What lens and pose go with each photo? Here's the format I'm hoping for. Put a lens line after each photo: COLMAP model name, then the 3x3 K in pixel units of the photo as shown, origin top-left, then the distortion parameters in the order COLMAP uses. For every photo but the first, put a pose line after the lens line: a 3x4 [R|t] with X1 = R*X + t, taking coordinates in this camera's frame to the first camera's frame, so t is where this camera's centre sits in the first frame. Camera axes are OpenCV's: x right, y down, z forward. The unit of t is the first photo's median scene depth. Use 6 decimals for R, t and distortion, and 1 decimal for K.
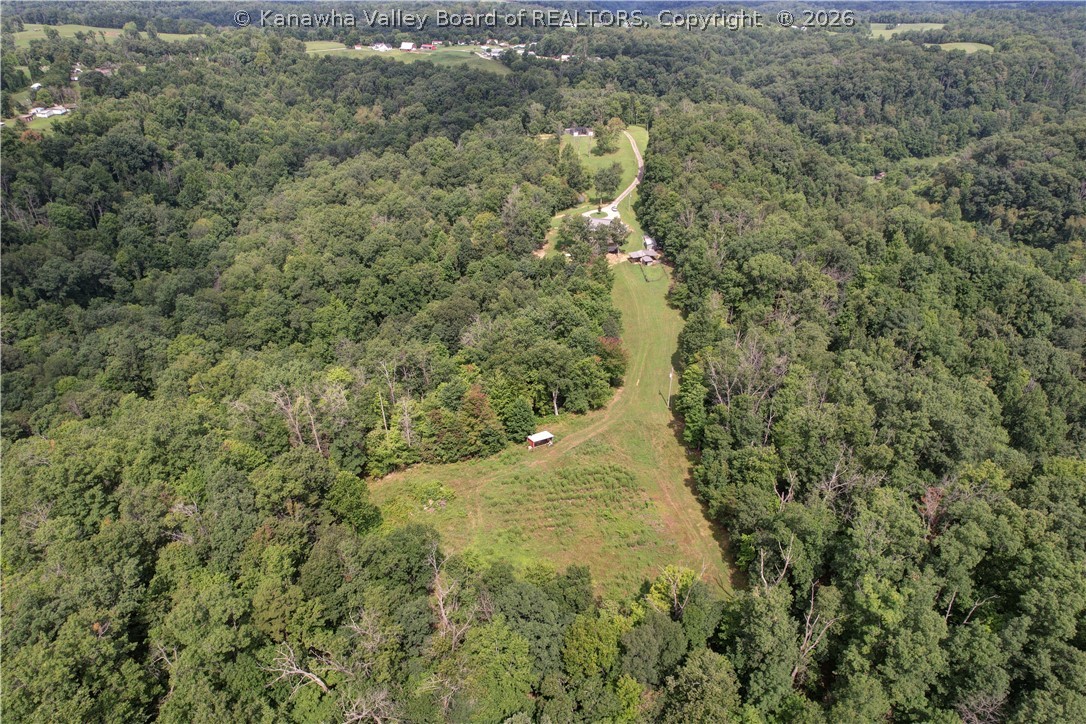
lens RADIAL K [[683.5, 0, 542.8], [0, 683.5, 377.2], [0, 0, 1]] dist [-0.088997, 0.079044]
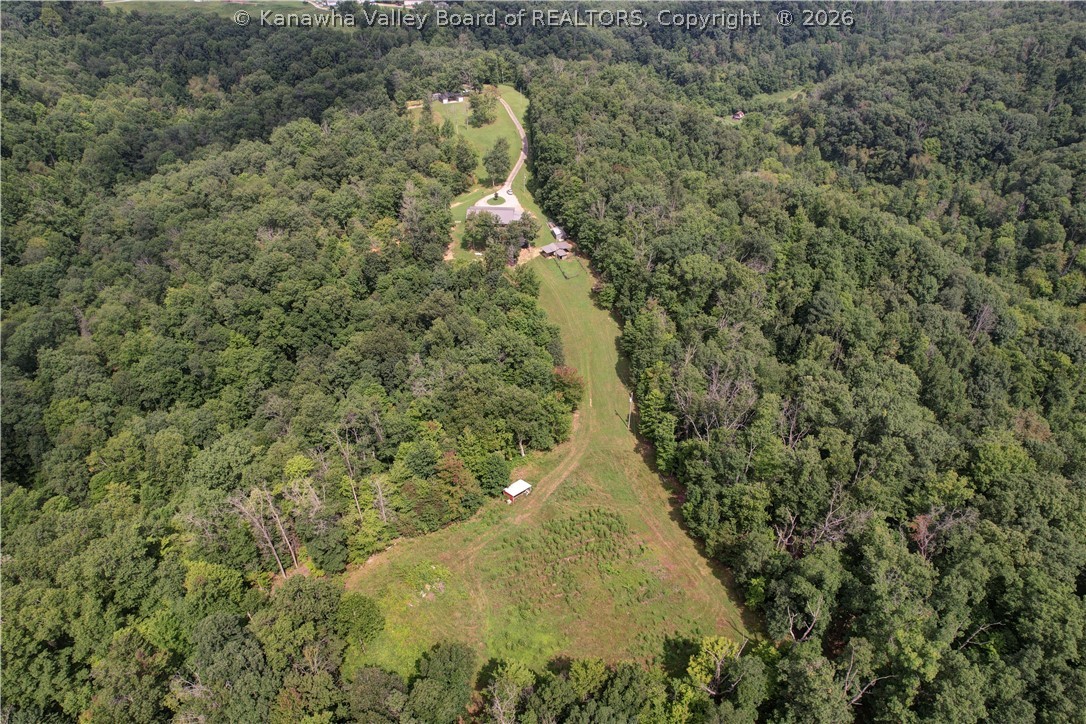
lens RADIAL K [[683.5, 0, 542.8], [0, 683.5, 377.2], [0, 0, 1]] dist [-0.088997, 0.079044]
pose [[0.973743, -0.134652, 0.183556, -0.078028], [0.117400, 0.987847, 0.101862, -0.101976], [-0.195041, -0.077638, 0.977717, 0.033069]]
